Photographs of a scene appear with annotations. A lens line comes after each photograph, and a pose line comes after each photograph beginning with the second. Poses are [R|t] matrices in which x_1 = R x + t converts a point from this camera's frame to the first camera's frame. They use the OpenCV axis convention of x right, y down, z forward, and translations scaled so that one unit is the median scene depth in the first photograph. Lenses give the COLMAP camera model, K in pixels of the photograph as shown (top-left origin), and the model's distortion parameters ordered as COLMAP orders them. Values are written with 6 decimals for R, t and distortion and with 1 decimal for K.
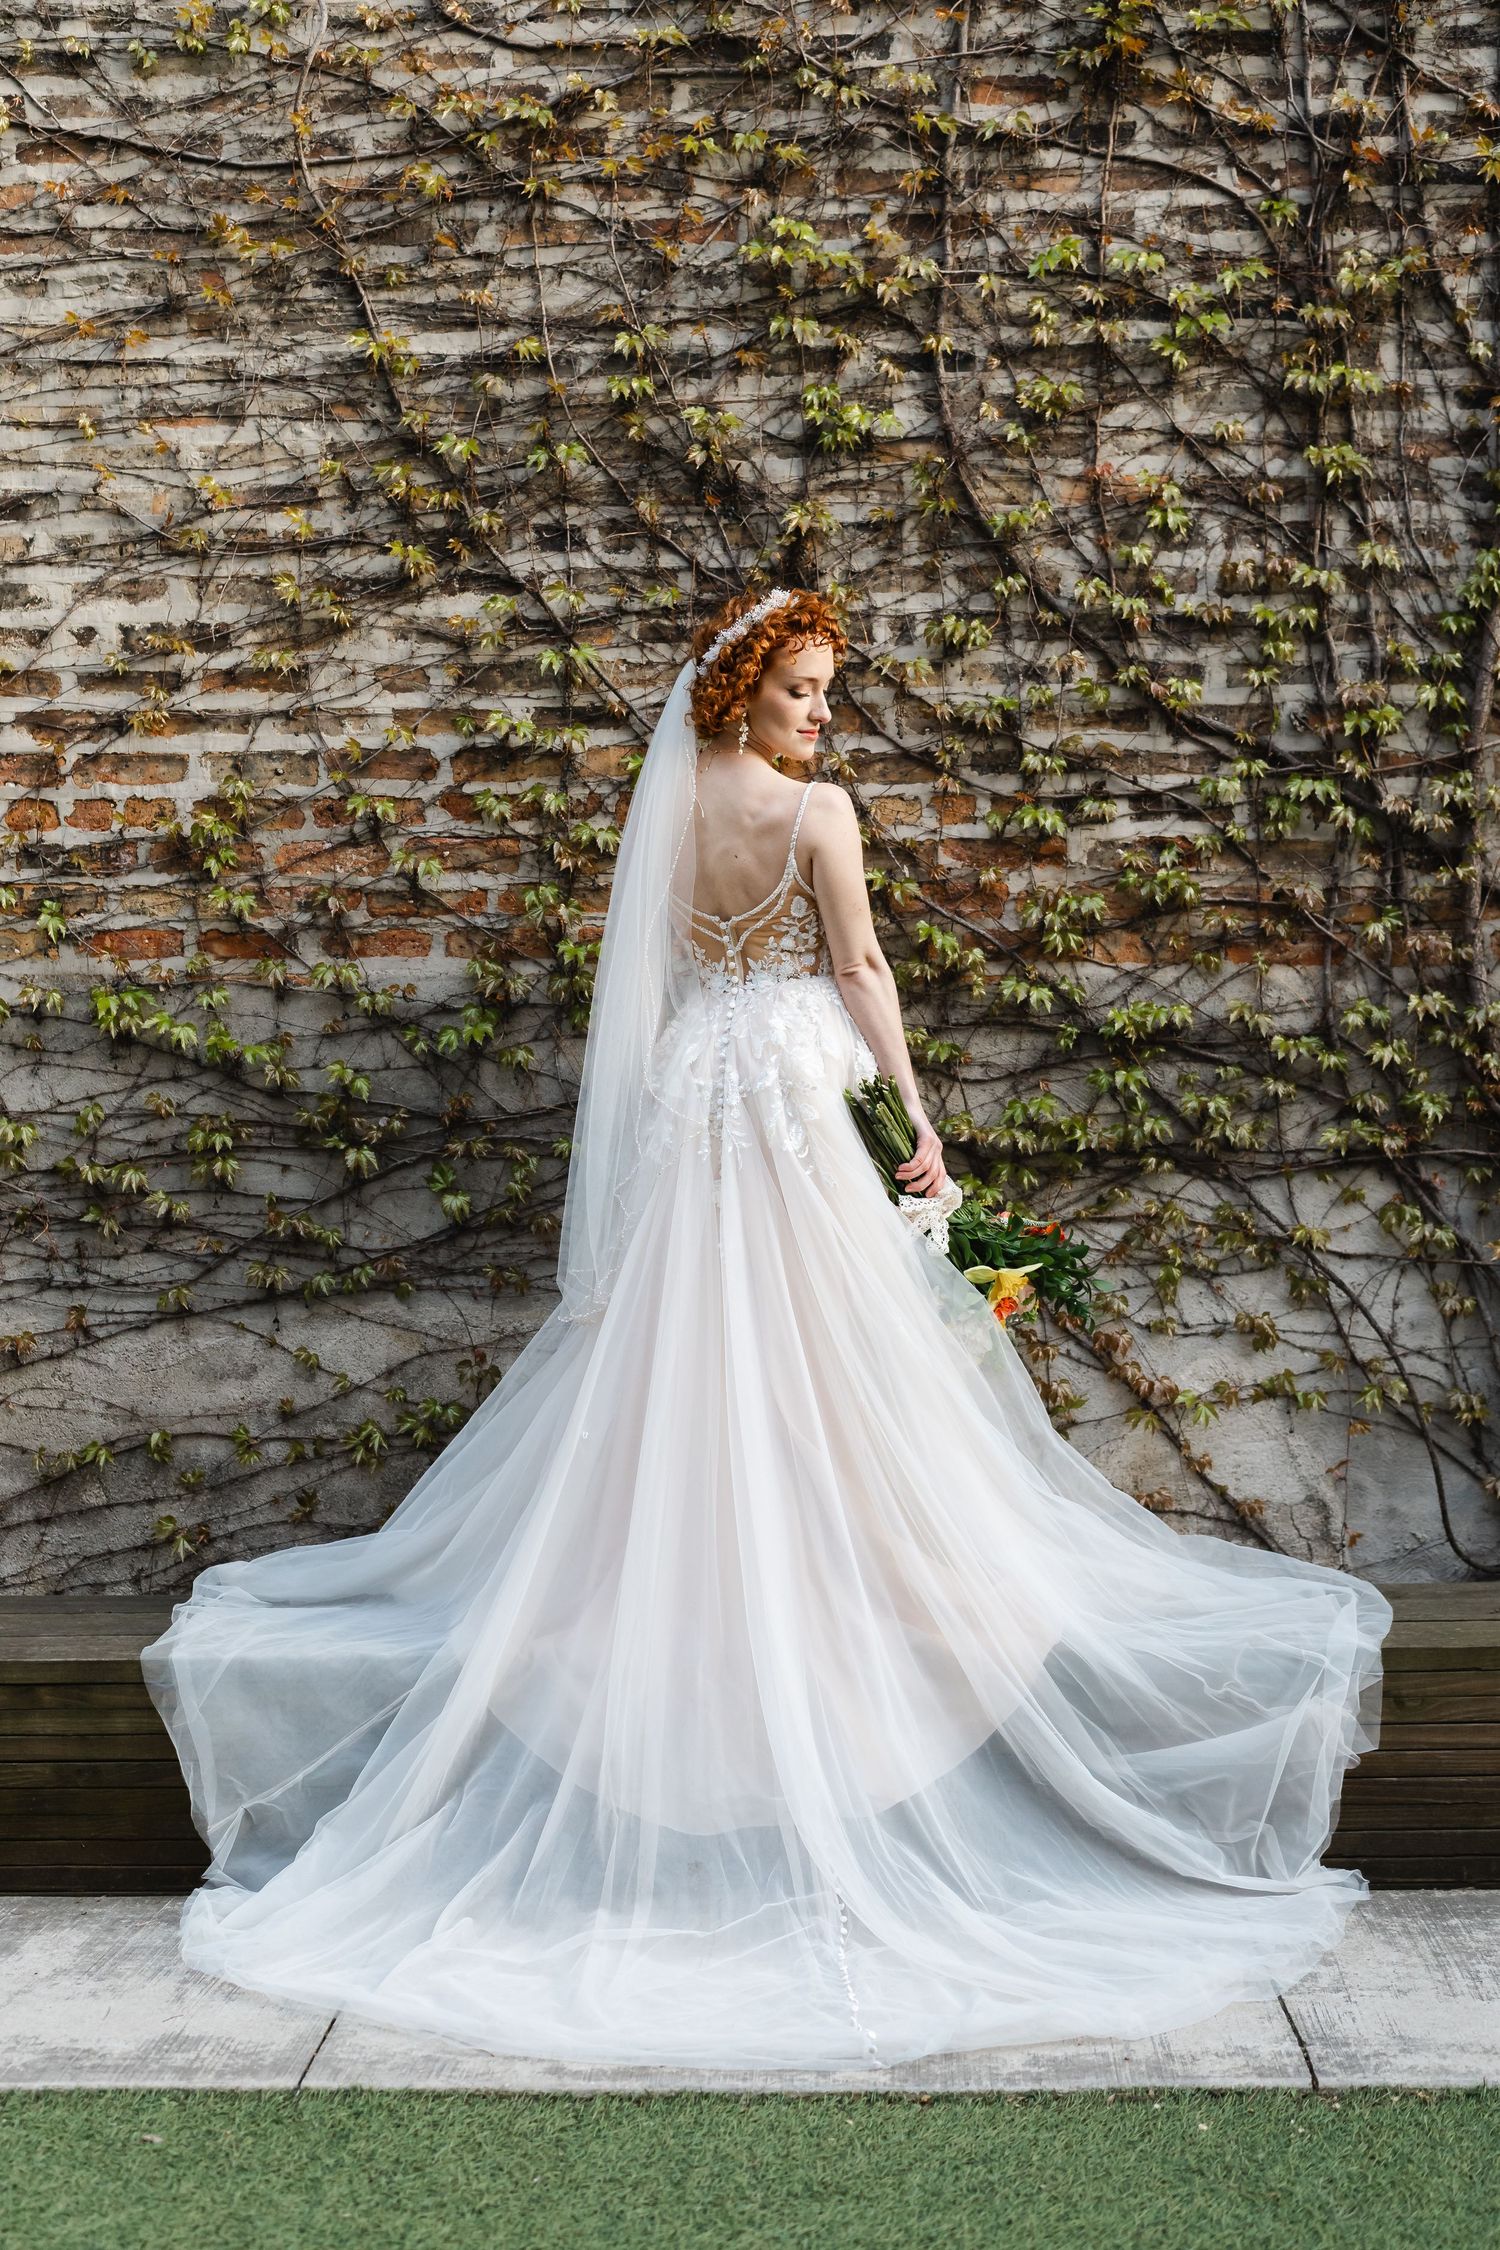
lens RADIAL K [[3152.2, 0, 690.0], [0, 3152.2, 1129.9], [0, 0, 1]] dist [0.012311, -0.064078]
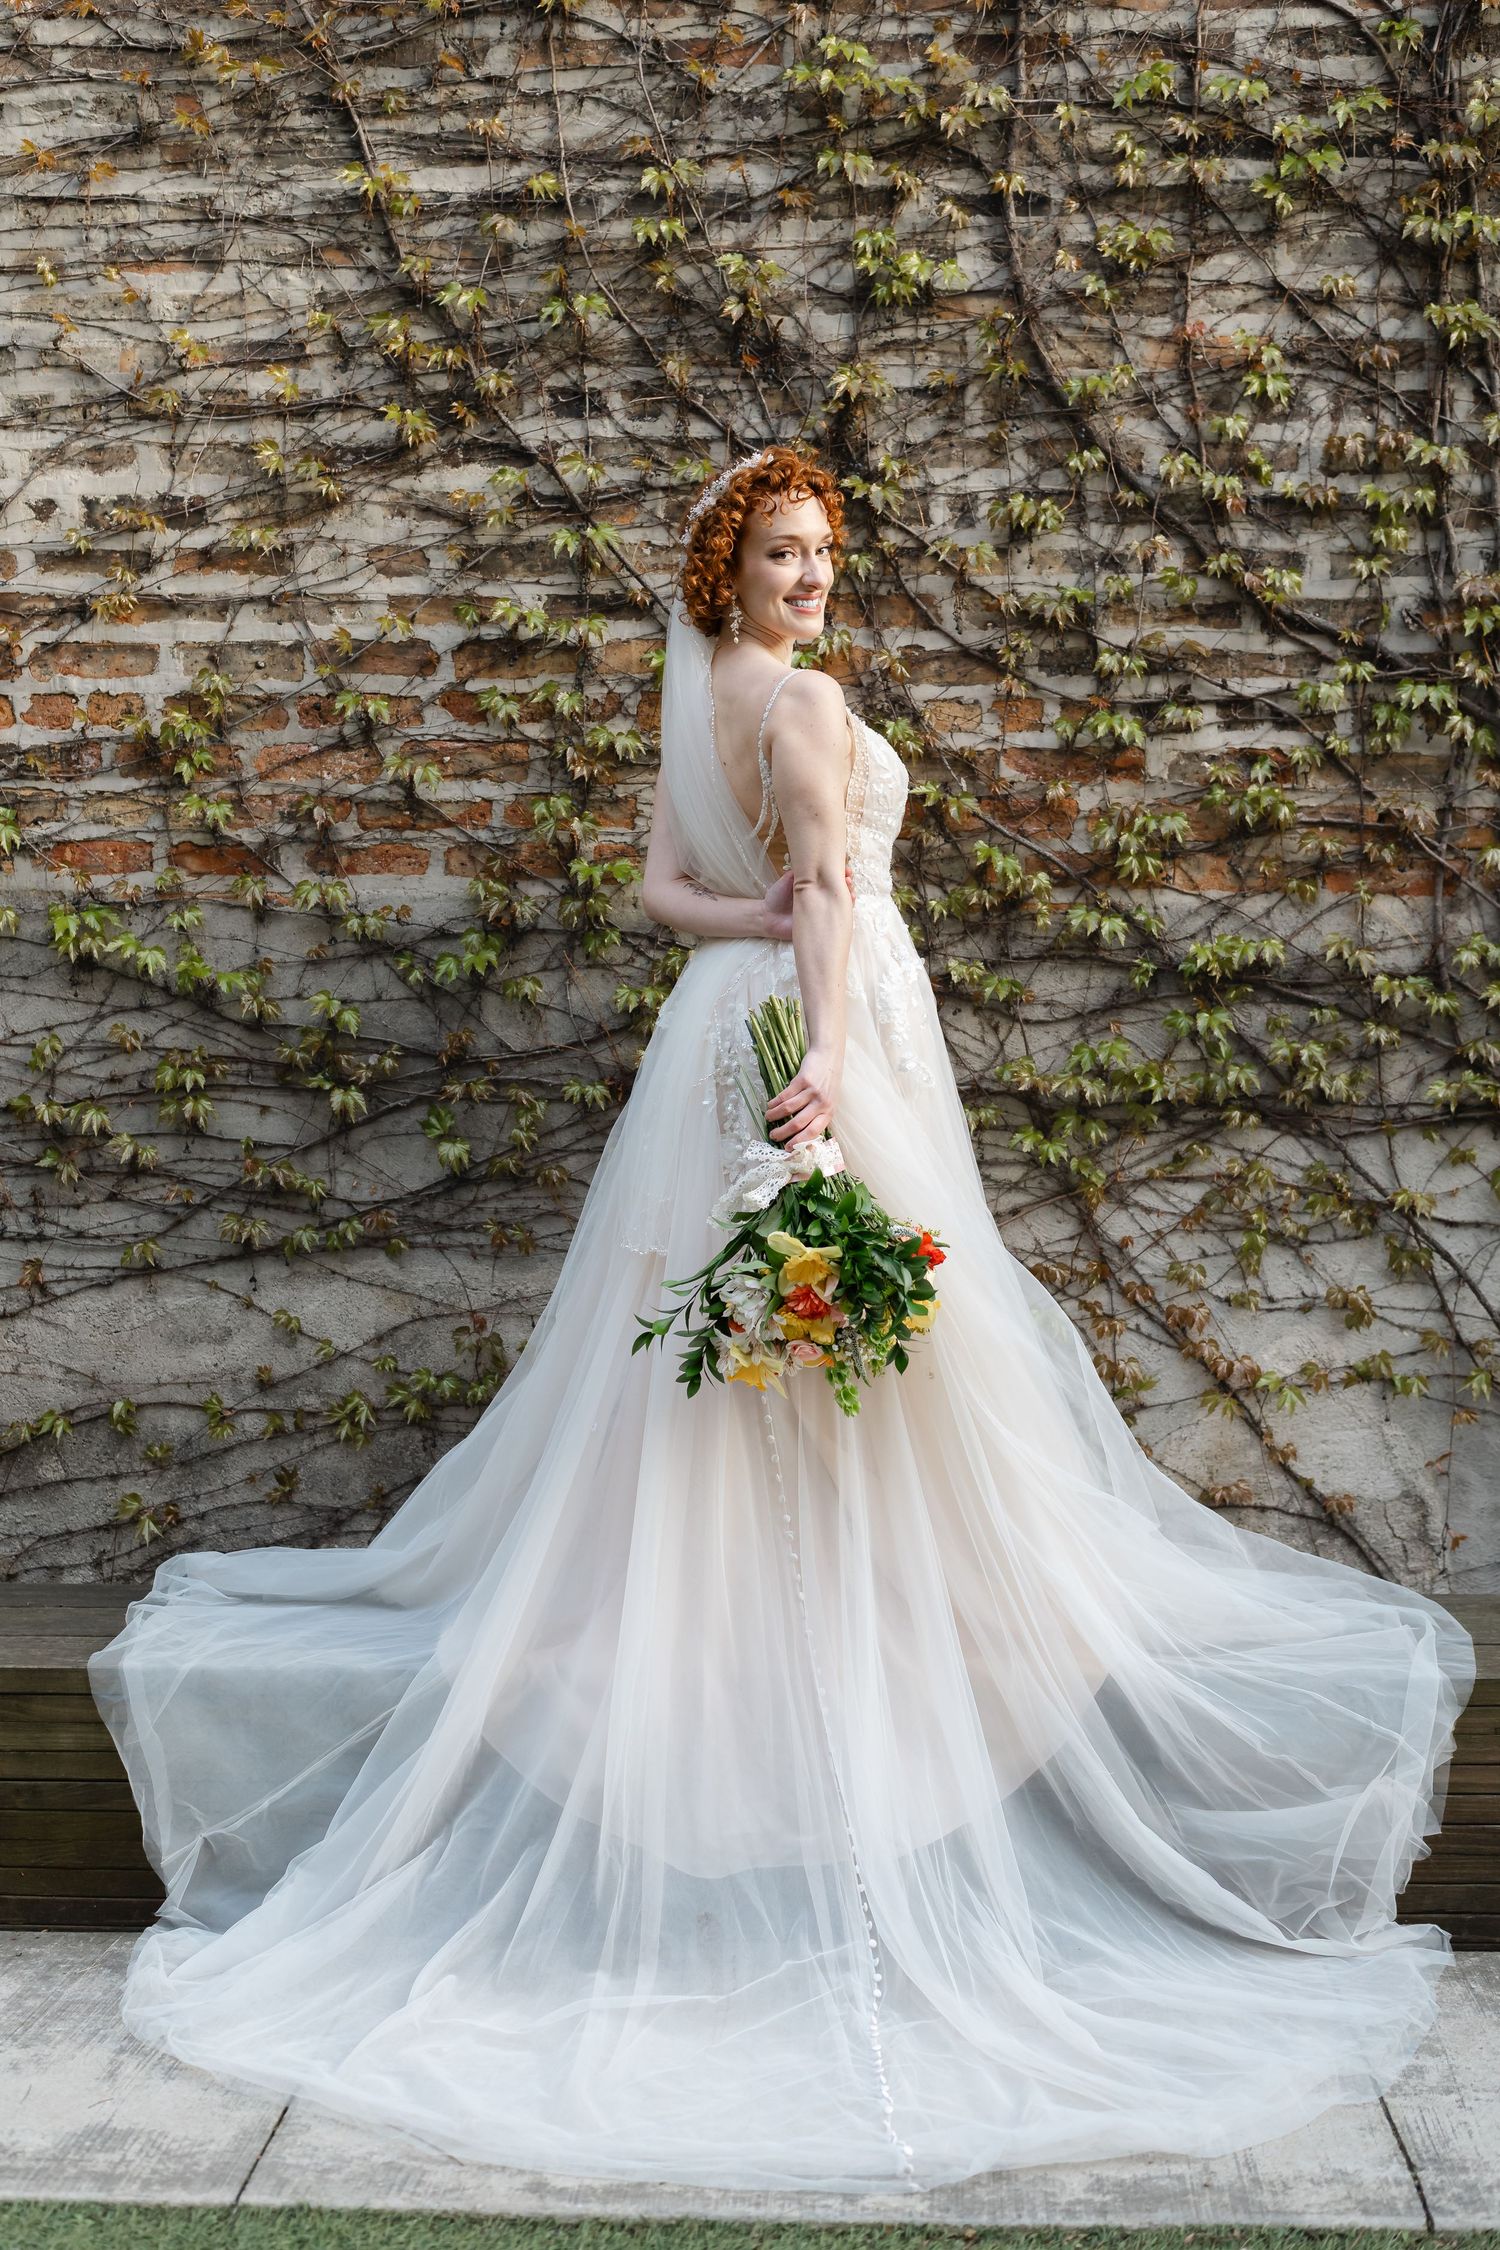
lens RADIAL K [[3072.9, 0, 693.3], [0, 3072.9, 1137.4], [0, 0, 1]] dist [0.015905, -0.067447]
pose [[0.999827, 0.012081, -0.014150, 0.005999], [-0.011589, 0.999344, 0.034315, -0.011566], [0.014555, -0.034145, 0.999311, 0.131166]]
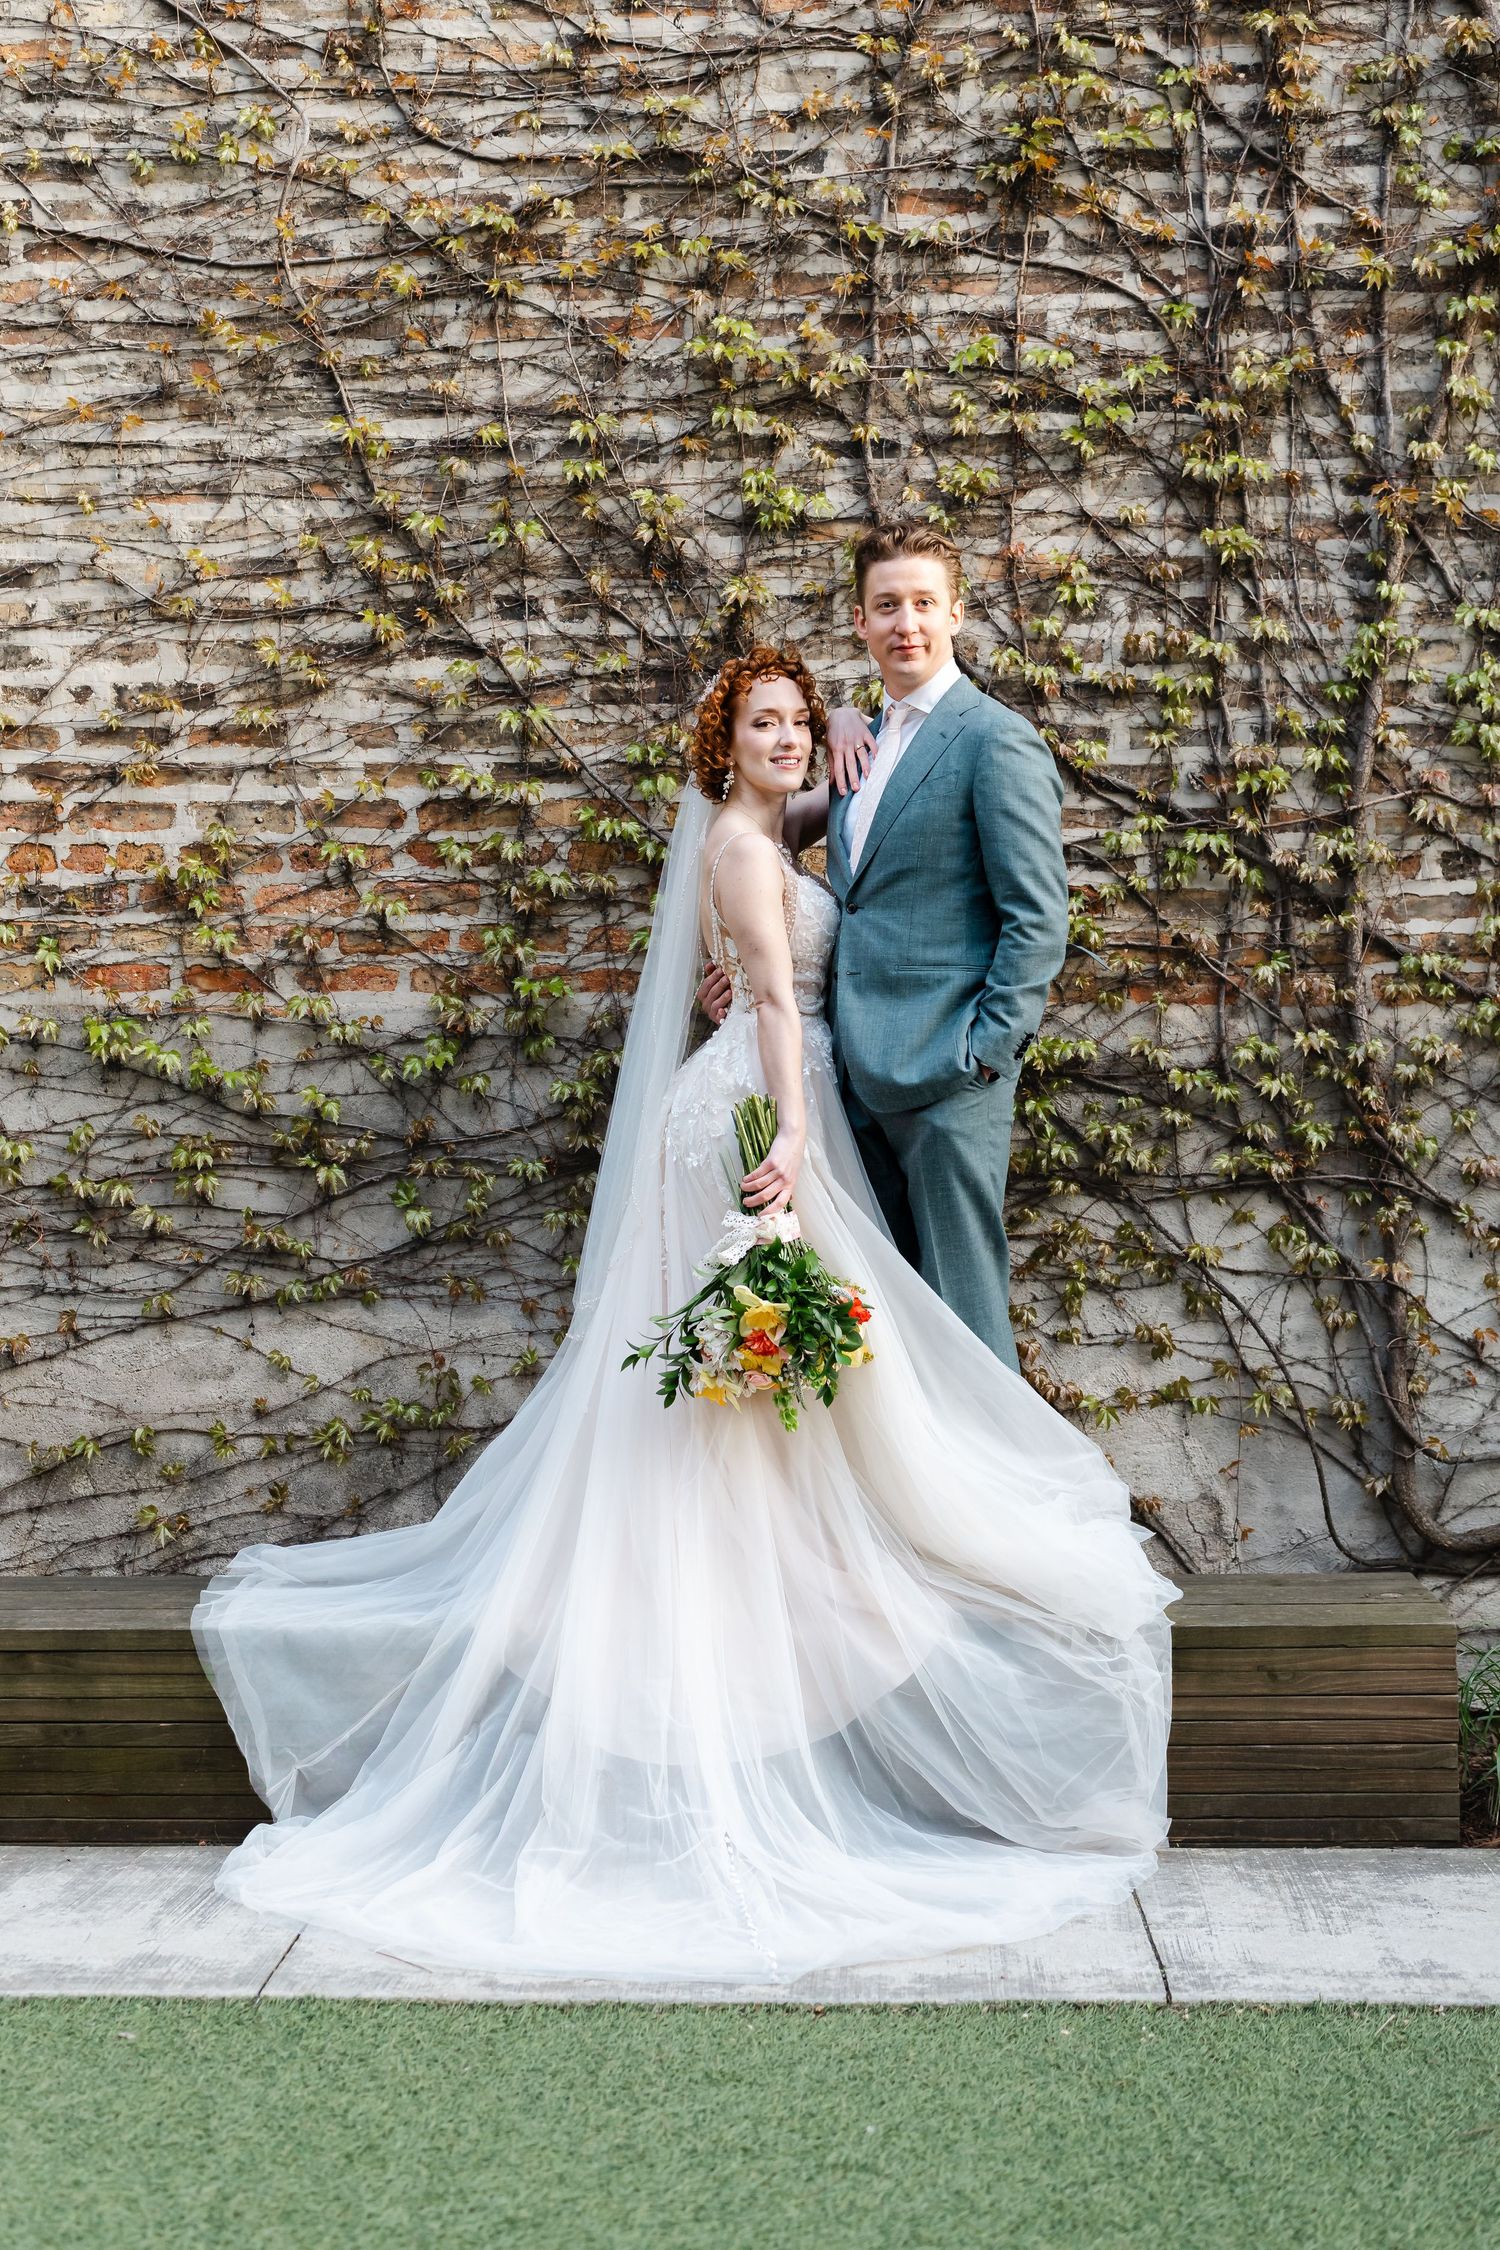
lens RADIAL K [[3187.7, 0, 682.6], [0, 3187.7, 1130.5], [0, 0, 1]] dist [0.015683, -0.080519]
pose [[0.999971, 0.007183, -0.002584, 0.019555], [-0.007229, 0.999805, -0.018378, 0.012680], [0.002451, 0.018397, 0.999828, -0.098008]]
